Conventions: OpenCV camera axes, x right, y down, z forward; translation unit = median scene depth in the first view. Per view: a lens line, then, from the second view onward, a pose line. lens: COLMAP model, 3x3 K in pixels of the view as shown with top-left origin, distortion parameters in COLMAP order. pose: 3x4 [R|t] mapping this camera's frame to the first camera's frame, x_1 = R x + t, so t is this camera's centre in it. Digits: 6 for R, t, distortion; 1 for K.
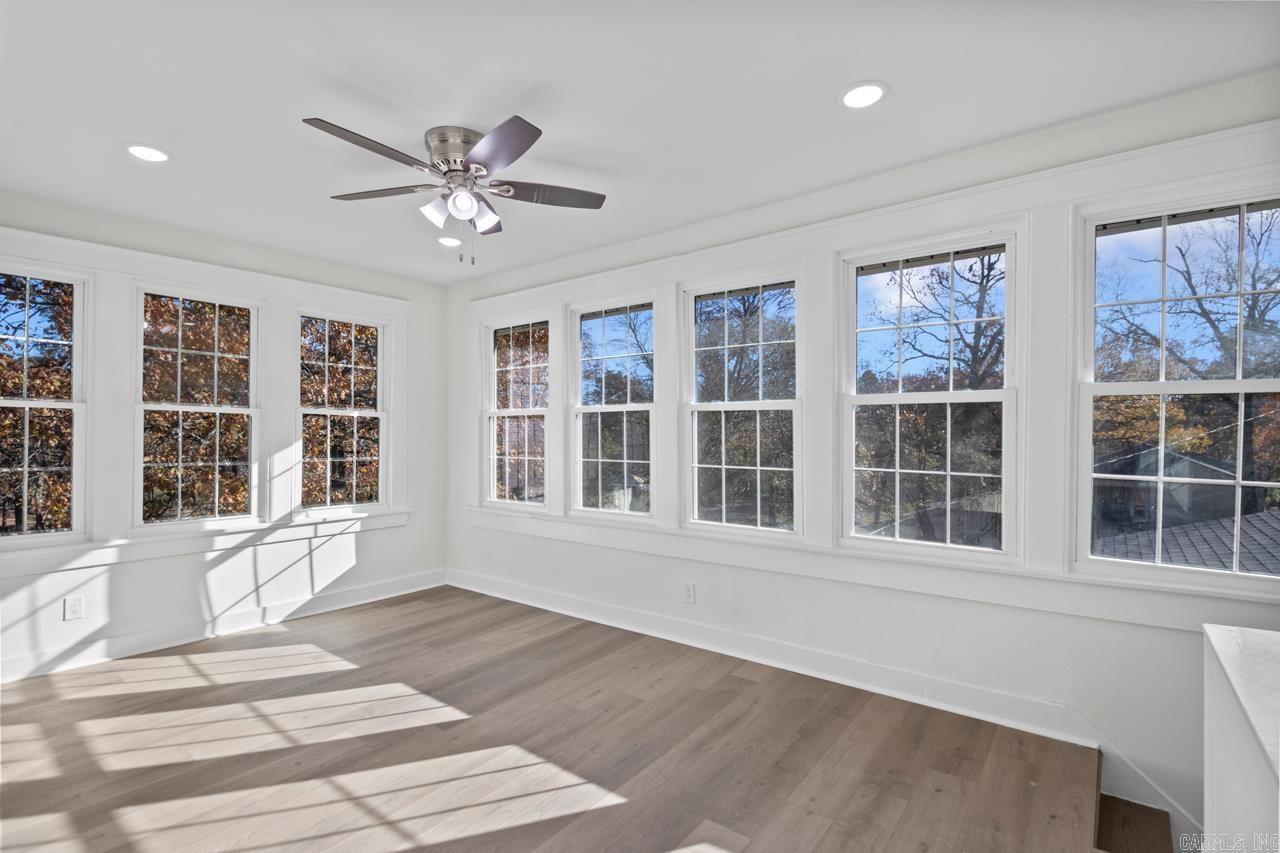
lens RADIAL K [[591.2, 0, 648.8], [0, 591.2, 425.6], [0, 0, 1]] dist [0.001930, -0.012713]
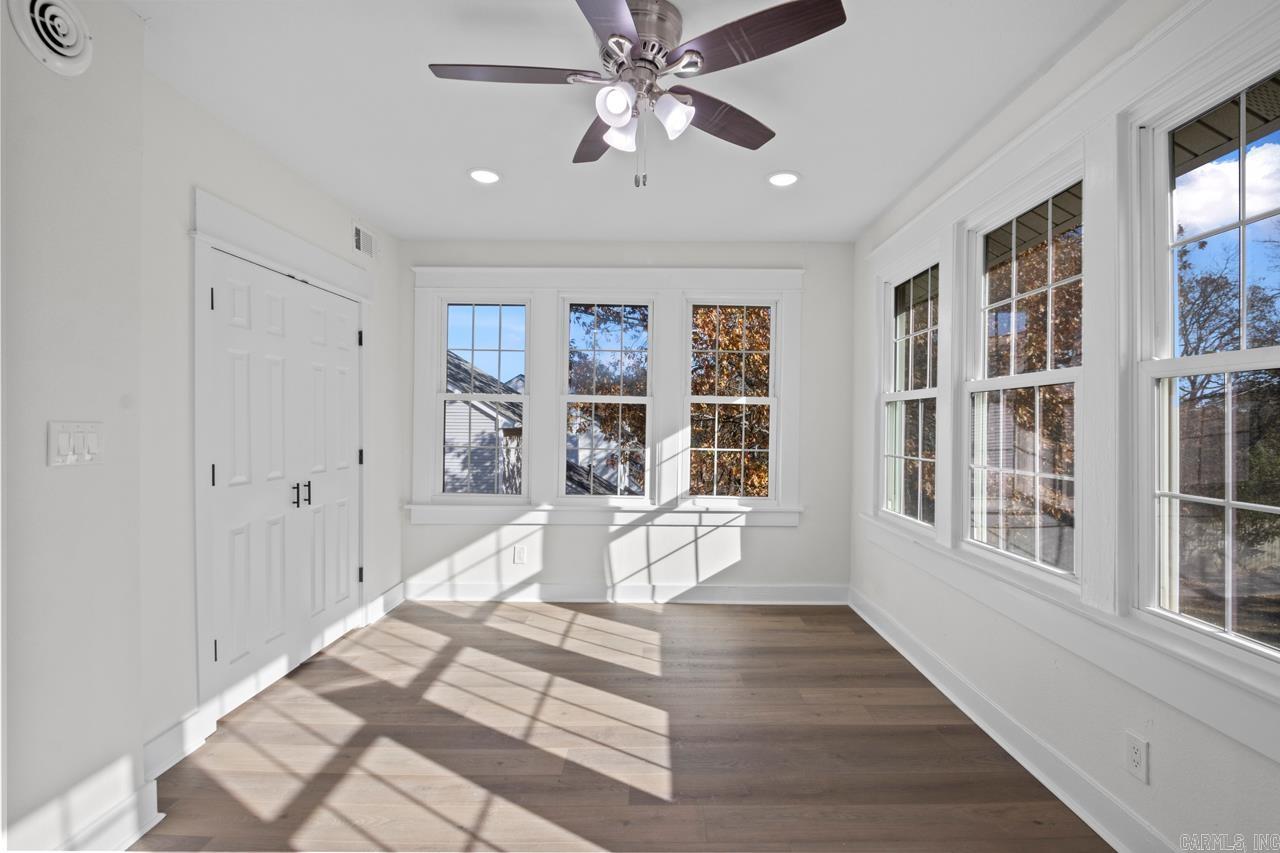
lens RADIAL K [[591.2, 0, 637.9], [0, 591.2, 424.4], [0, 0, 1]] dist [0.001930, -0.012713]
pose [[0.606878, 0.011275, -0.794715, 0.188058], [-0.000041, 0.999900, 0.014154, 0.006543], [0.794795, -0.008557, 0.606818, 0.379610]]
